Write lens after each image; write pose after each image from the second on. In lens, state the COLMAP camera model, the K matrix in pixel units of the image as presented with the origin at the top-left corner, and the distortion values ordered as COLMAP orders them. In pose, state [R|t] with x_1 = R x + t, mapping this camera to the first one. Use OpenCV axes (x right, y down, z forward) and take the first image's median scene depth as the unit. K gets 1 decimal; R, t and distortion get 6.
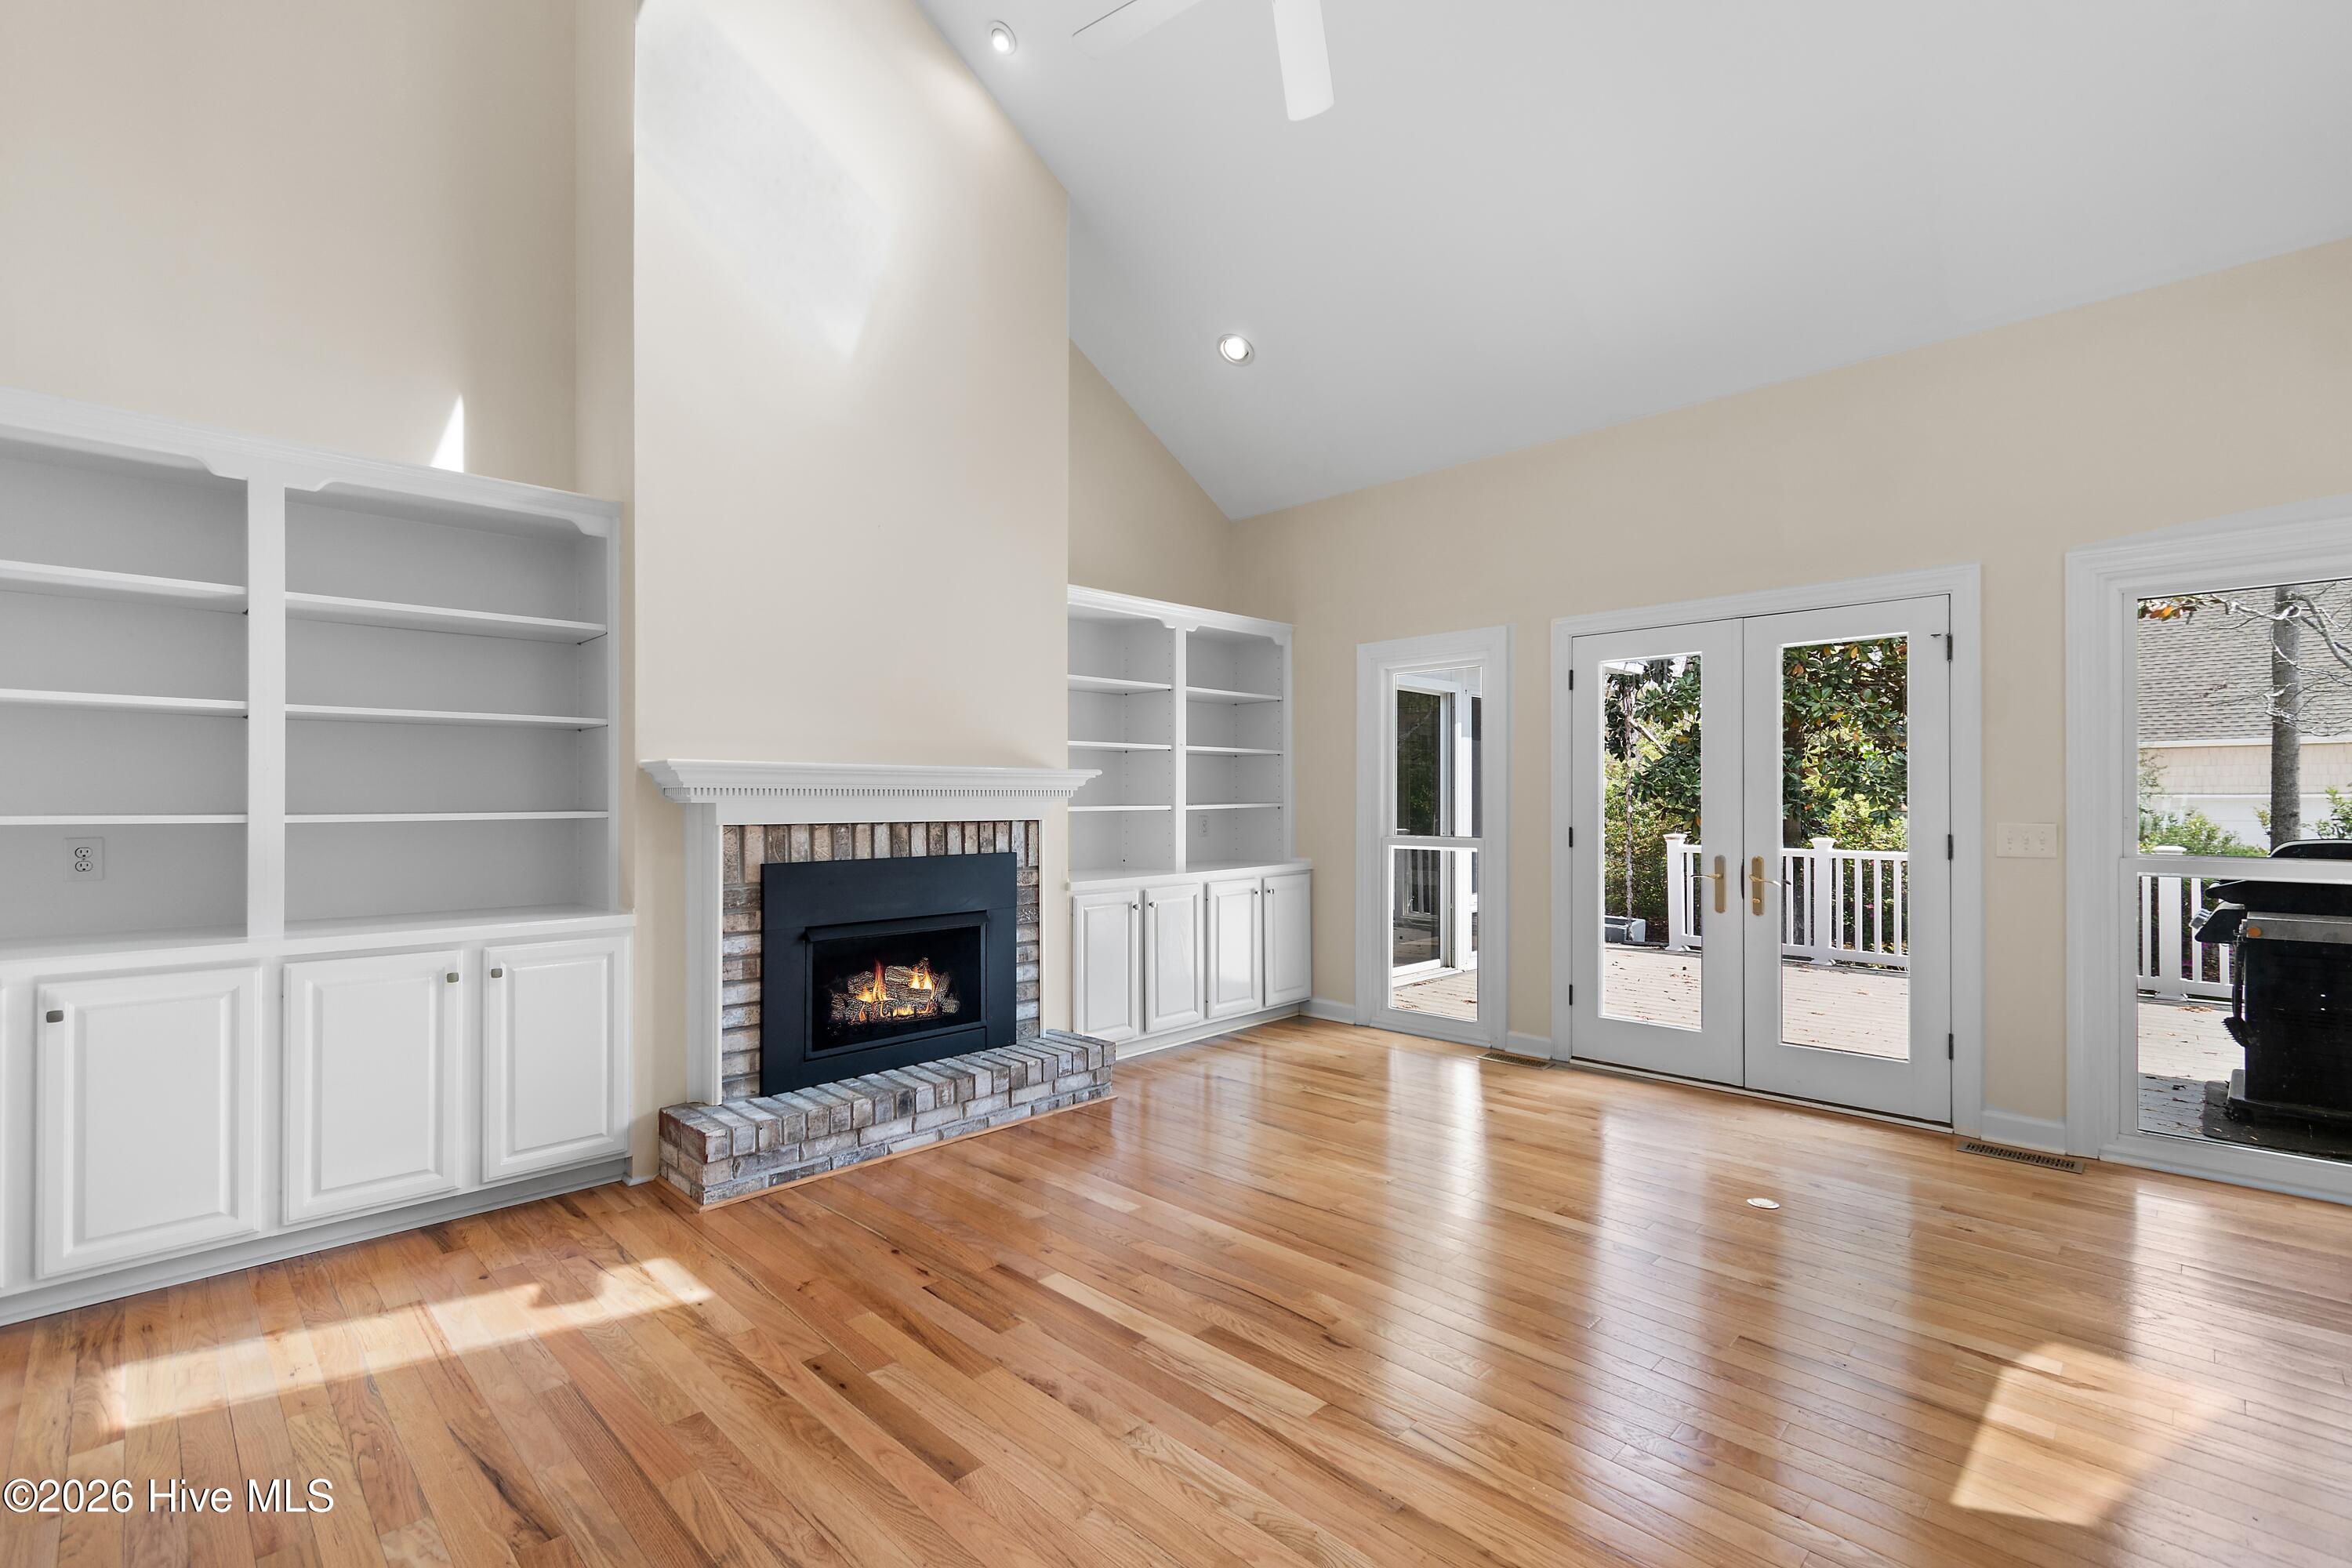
lens RADIAL K [[1039.2, 0, 1171.8], [0, 1039.2, 796.2], [0, 0, 1]] dist [0.004875, -0.003233]
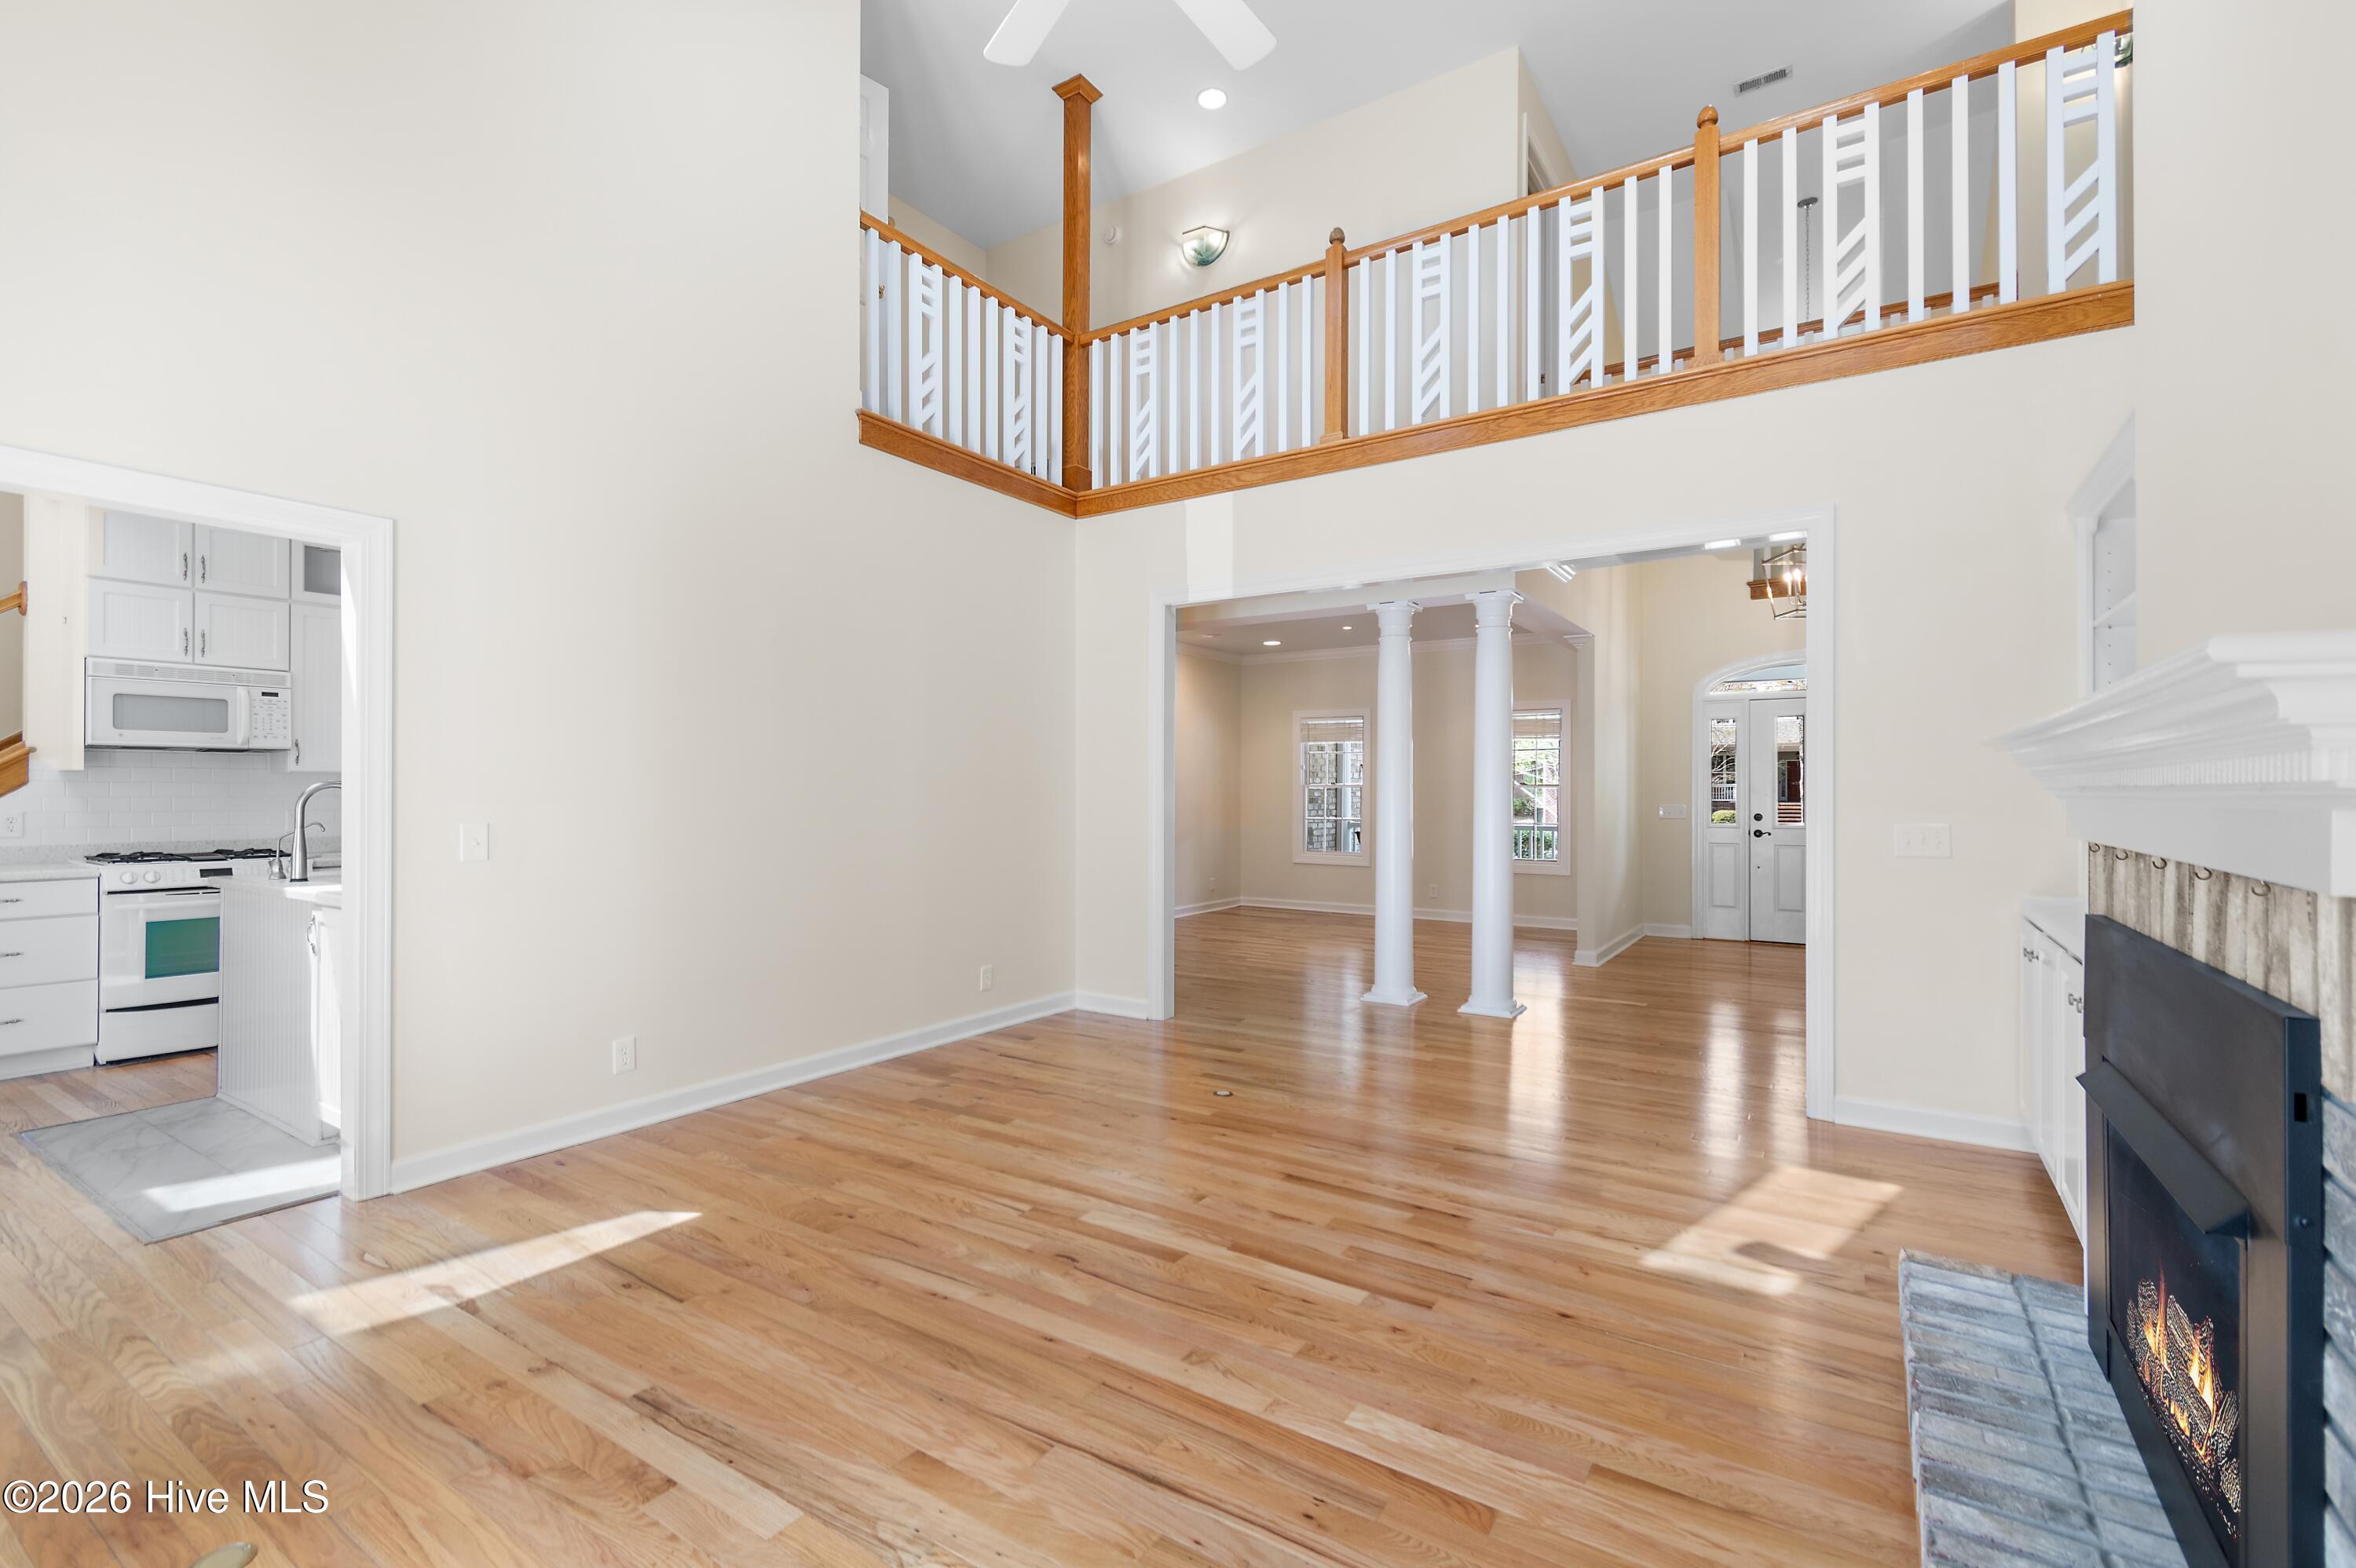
lens RADIAL K [[1040.9, 0, 1178.2], [0, 1040.9, 781.2], [0, 0, 1]] dist [0.004875, -0.003233]
pose [[-0.978874, -0.004627, -0.204413, 0.179517], [-0.001941, 0.999909, -0.013341, 0.003802], [0.204457, -0.012662, -0.978794, 1.404774]]
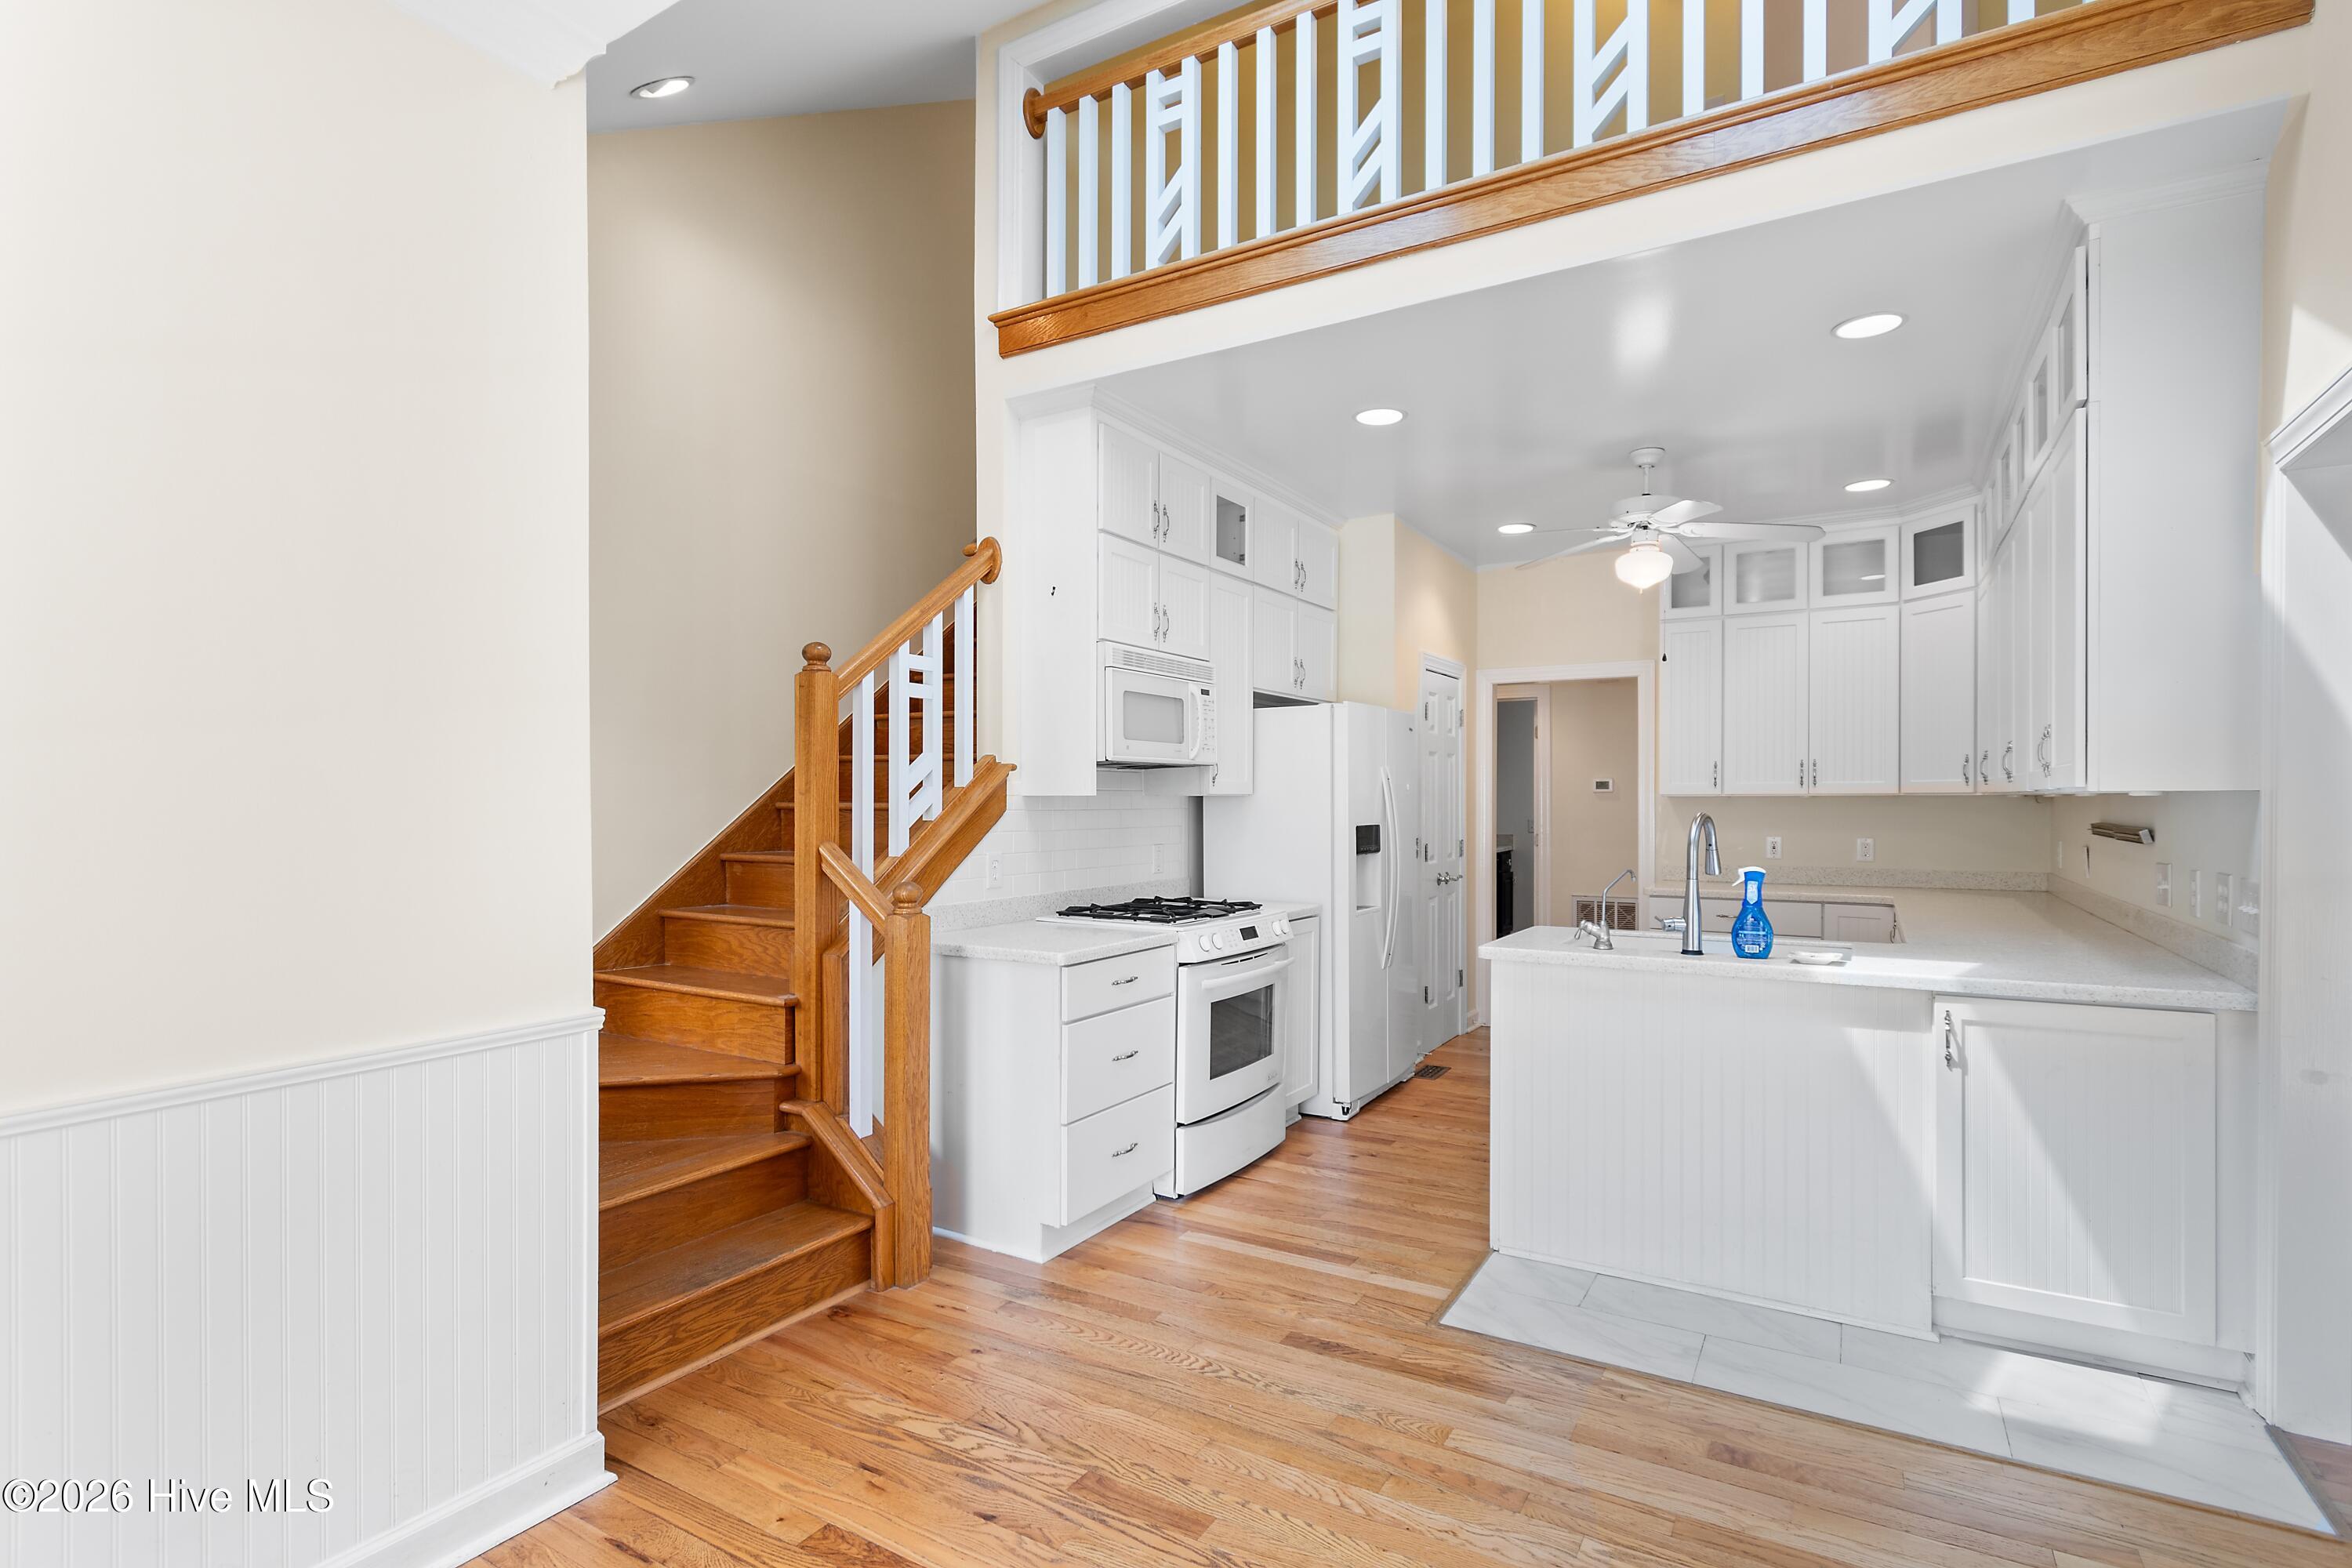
lens RADIAL K [[1106.9, 0, 1206.3], [0, 1106.9, 804.8], [0, 0, 1]] dist [0.001620, -0.003641]
pose [[-0.969331, 0.002582, -0.245745, 1.429911], [0.003224, 0.999992, -0.002210, -0.013646], [0.245737, -0.002935, -0.969332, 0.845843]]
